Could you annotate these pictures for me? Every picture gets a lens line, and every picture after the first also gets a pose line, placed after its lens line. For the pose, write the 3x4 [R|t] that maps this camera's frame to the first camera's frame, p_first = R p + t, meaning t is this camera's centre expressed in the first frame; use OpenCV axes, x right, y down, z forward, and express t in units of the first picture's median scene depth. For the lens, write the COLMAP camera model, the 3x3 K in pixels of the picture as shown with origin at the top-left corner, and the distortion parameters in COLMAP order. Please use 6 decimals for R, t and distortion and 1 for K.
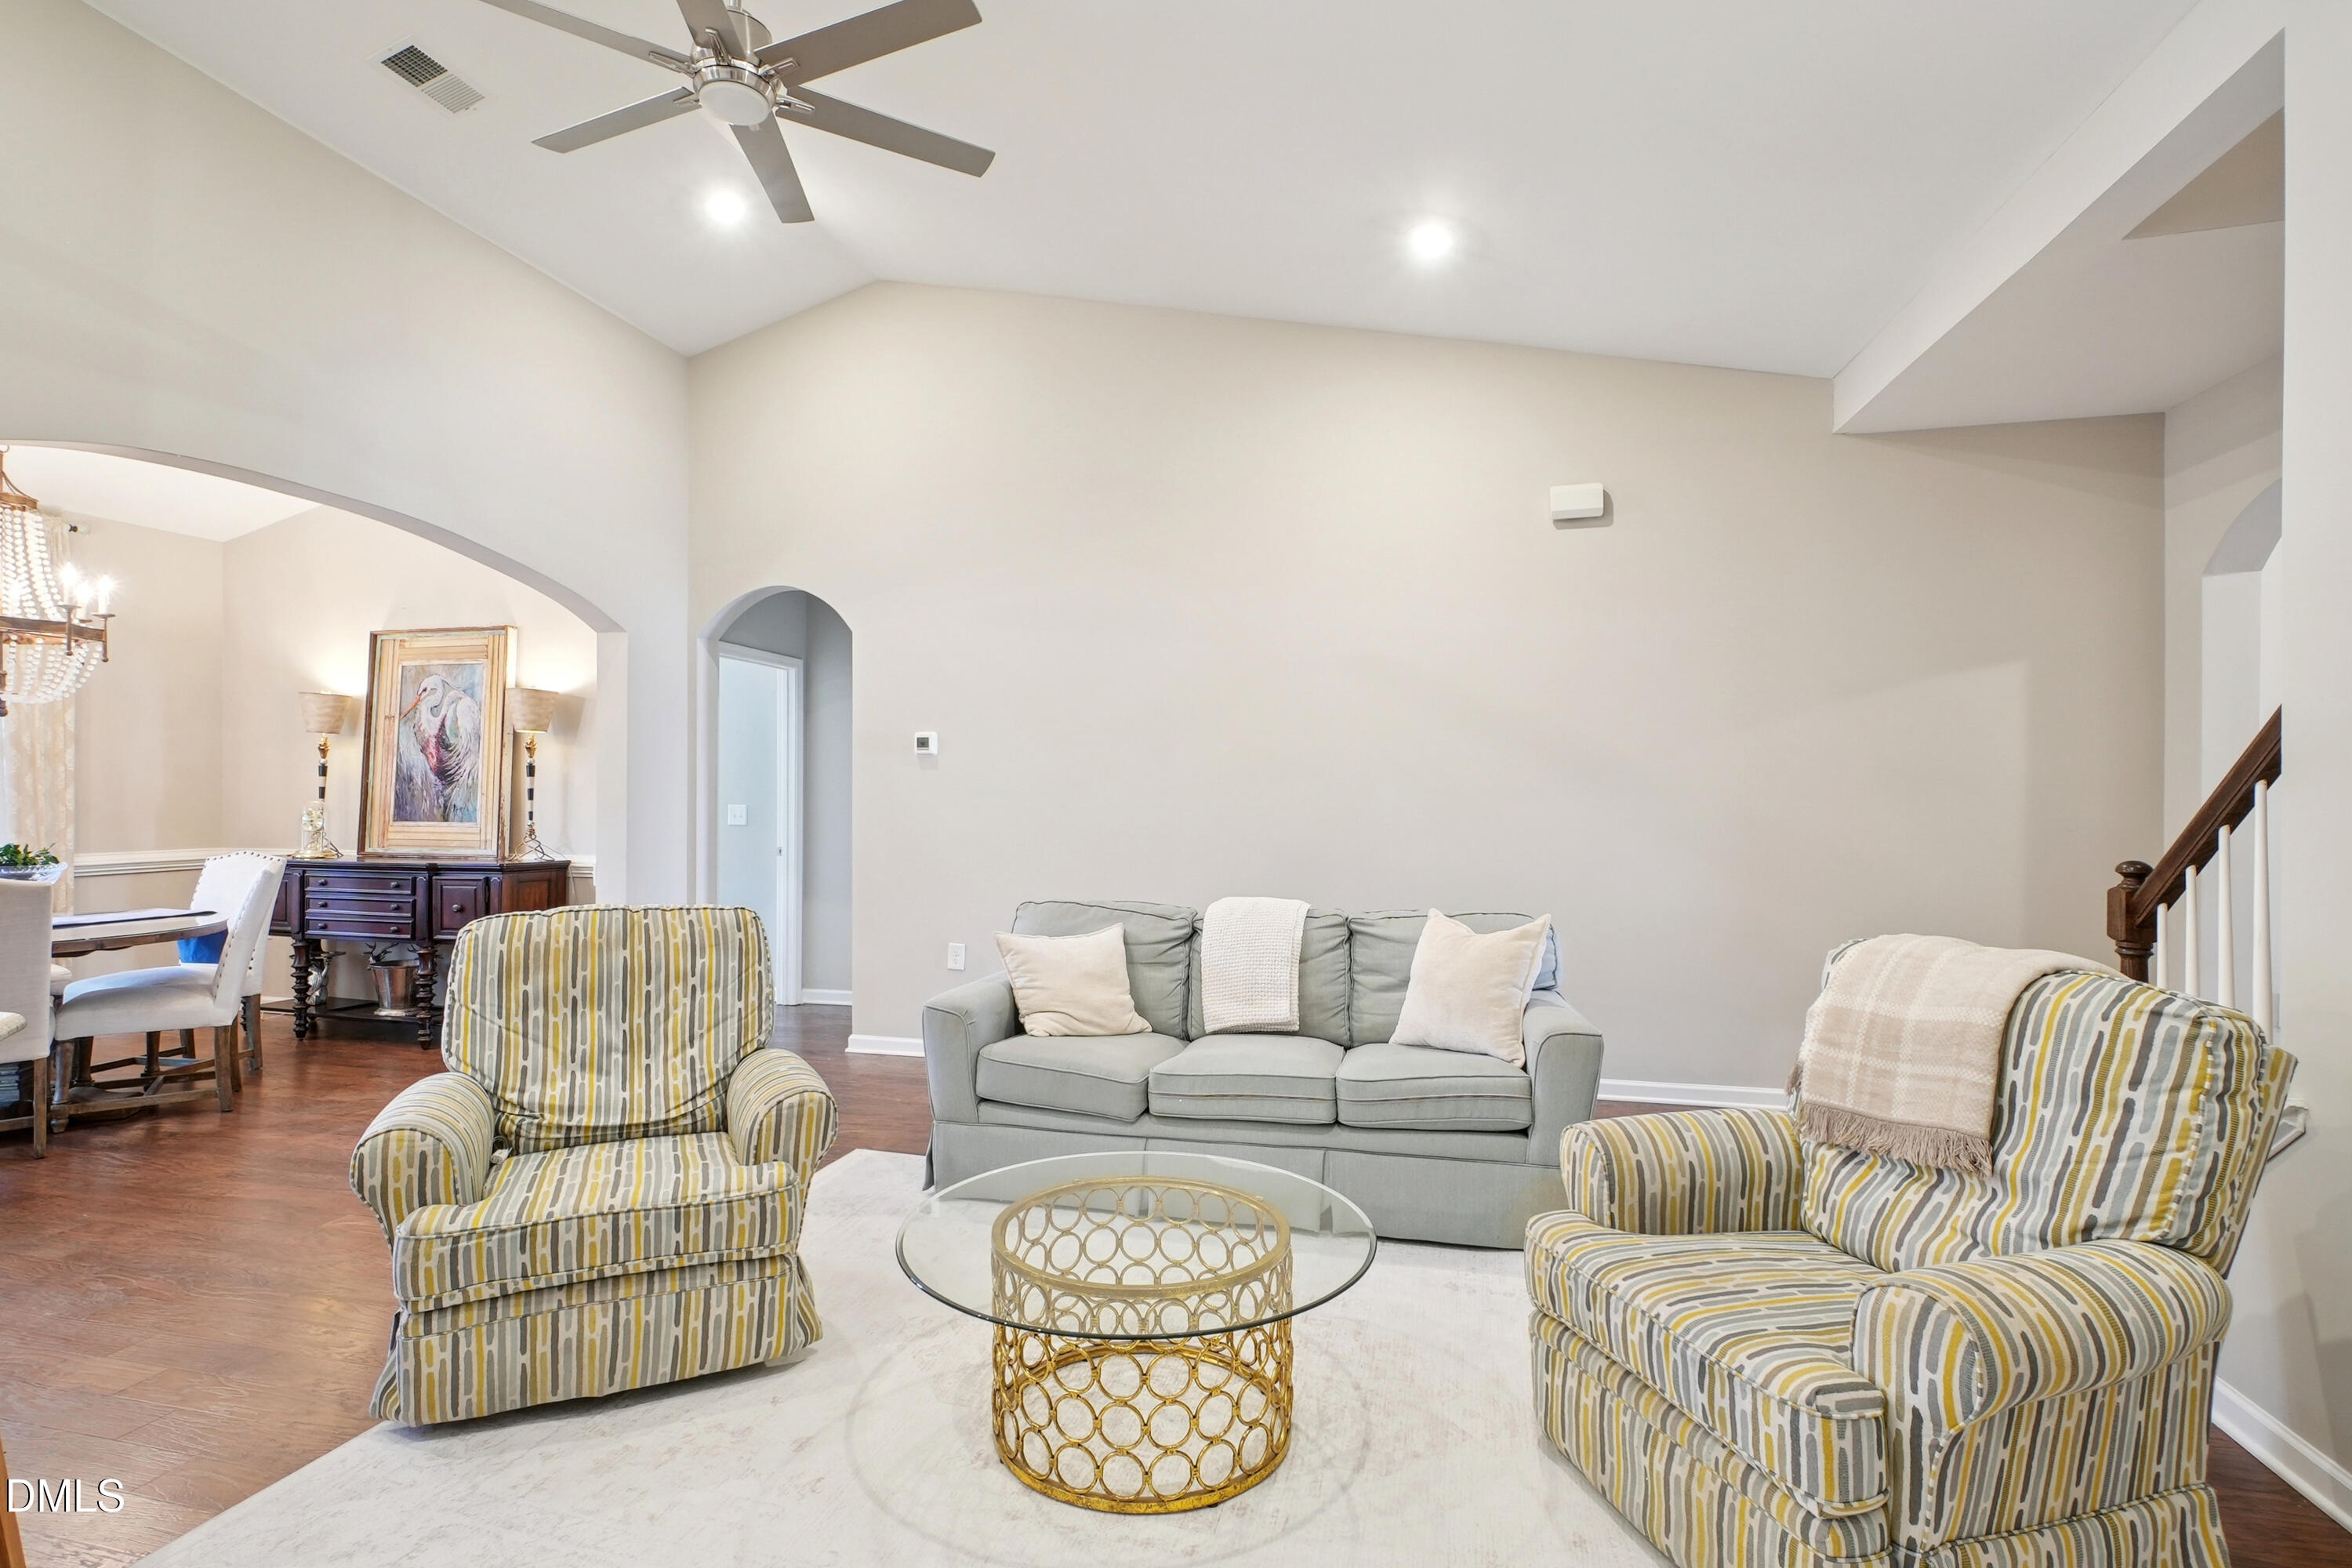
lens RADIAL K [[1116.9, 0, 1195.8], [0, 1116.9, 788.2], [0, 0, 1]] dist [-0.008723, 0.005261]
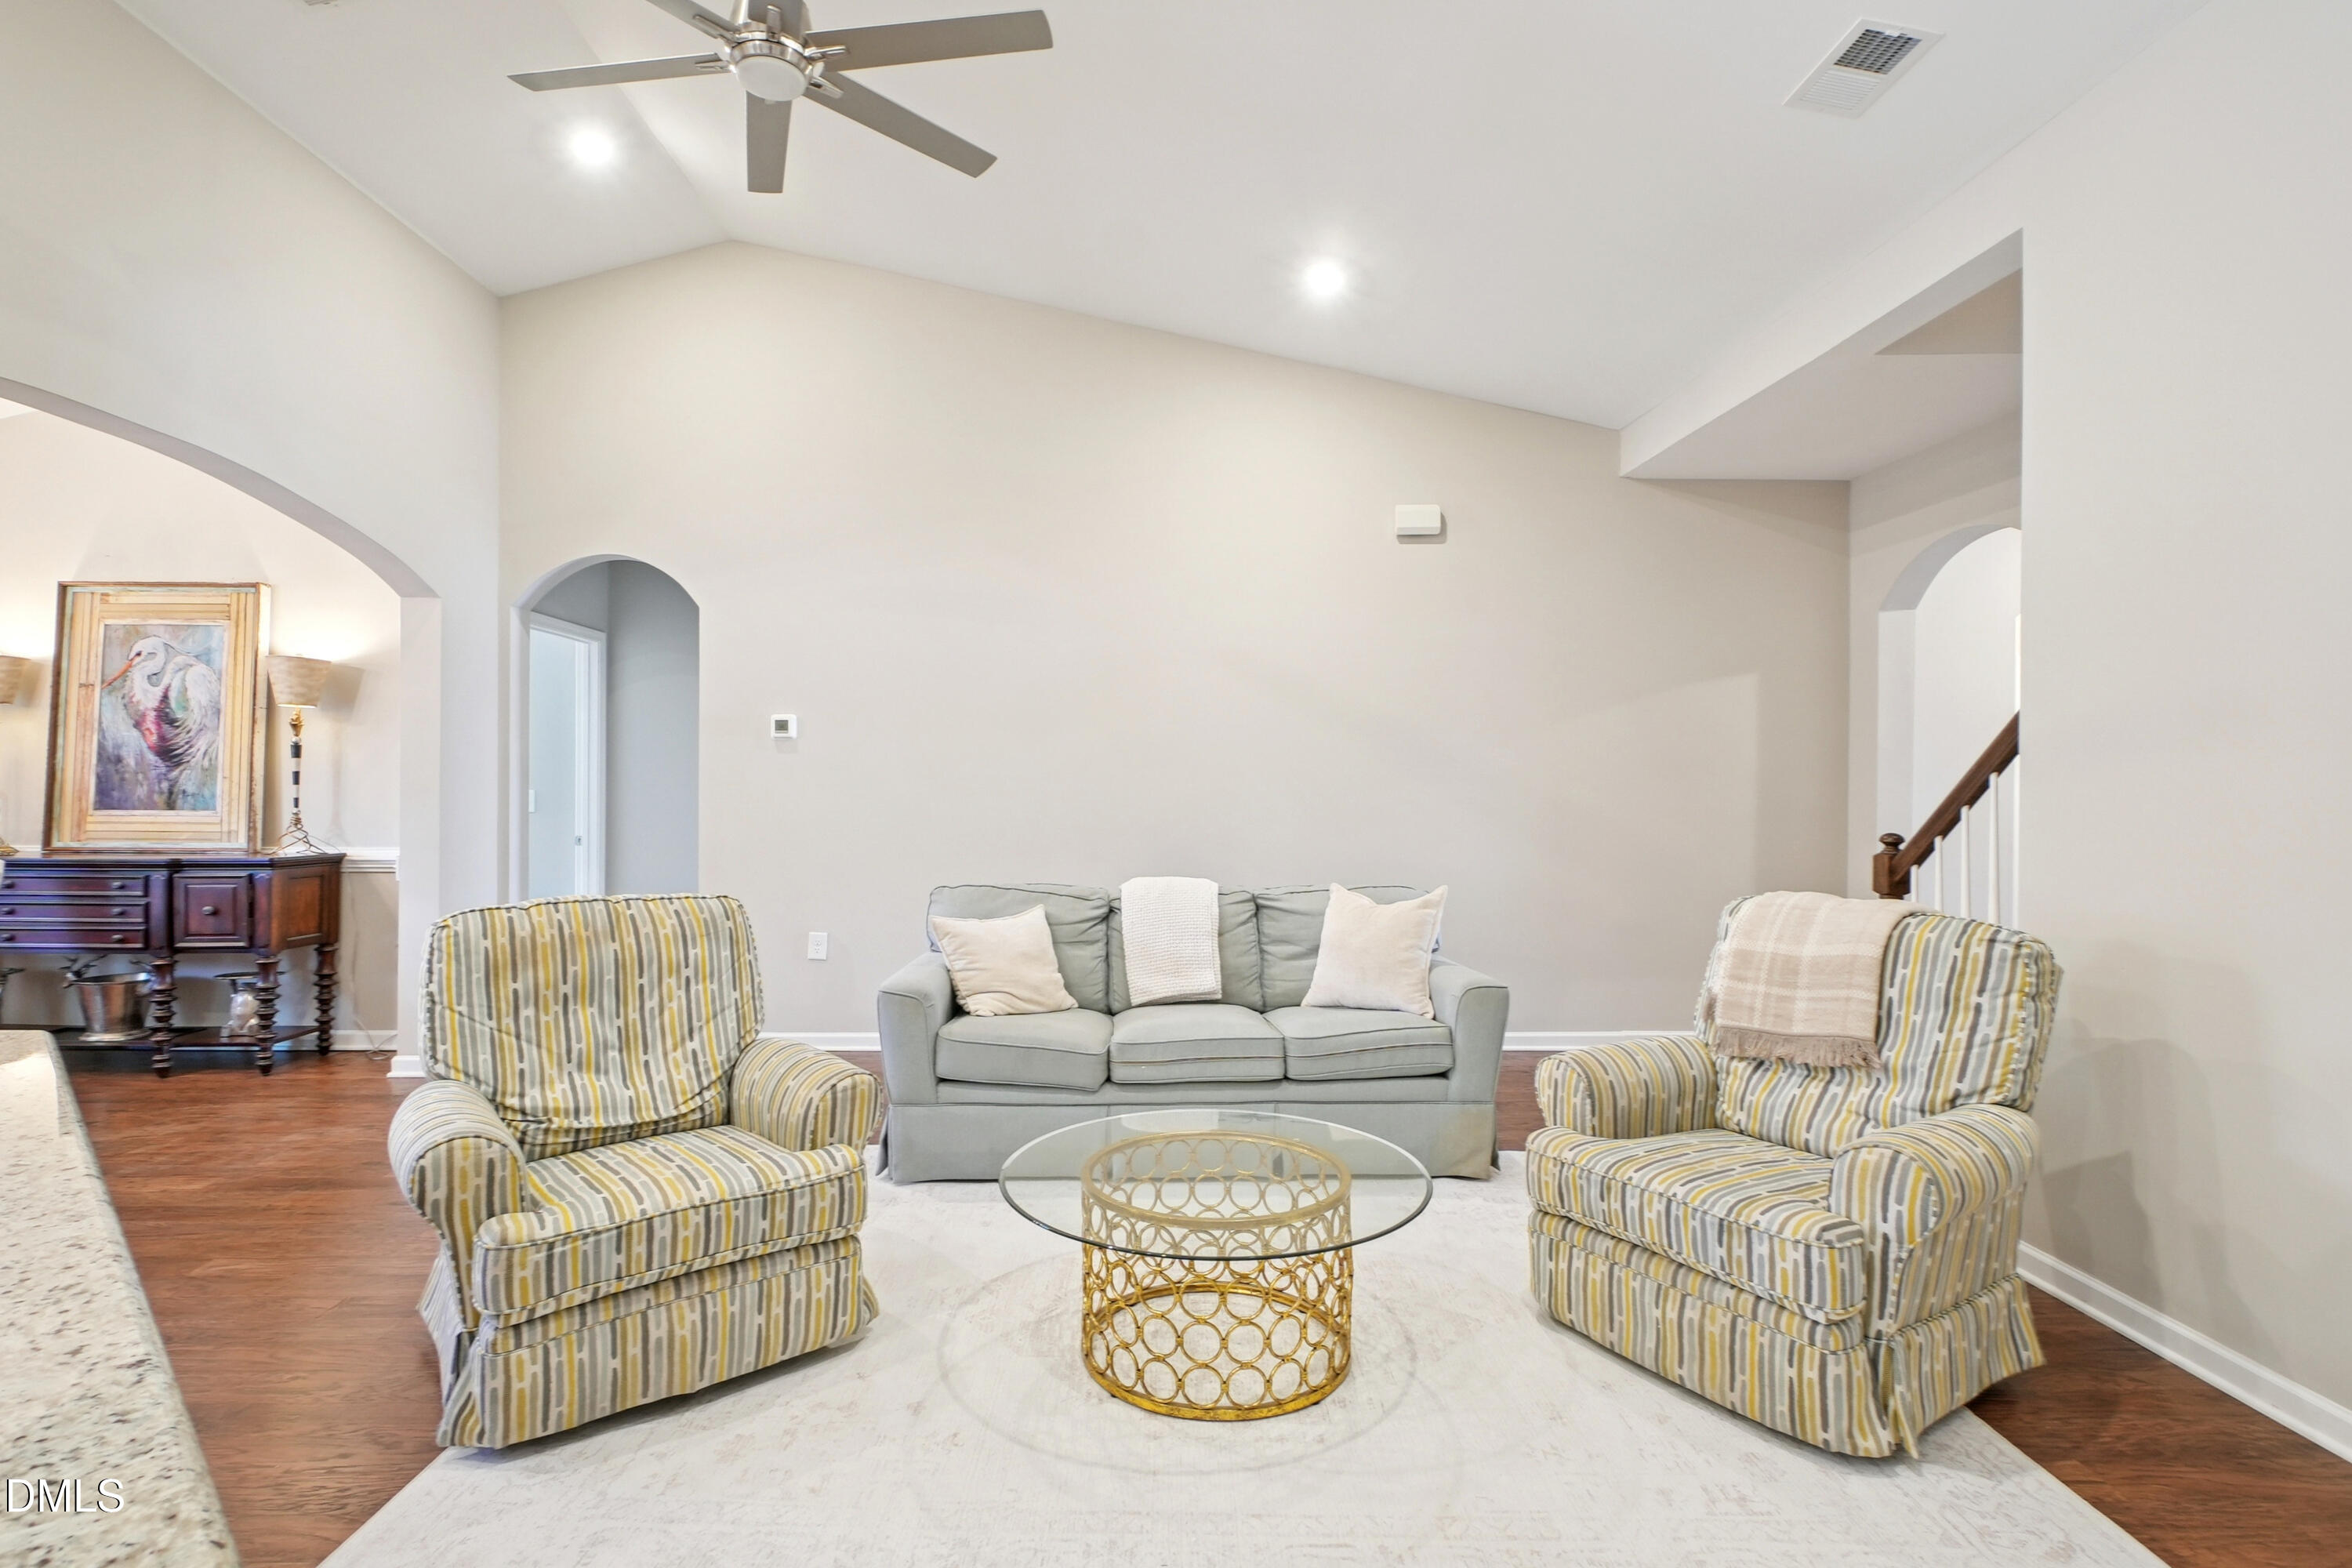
lens RADIAL K [[1116.9, 0, 1198.0], [0, 1116.9, 777.6], [0, 0, 1]] dist [-0.008723, 0.005261]
pose [[0.964827, 0.003120, 0.262869, -0.300669], [-0.004037, 0.999987, 0.002950, -0.000644], [-0.262856, -0.003907, 0.964827, -0.051586]]
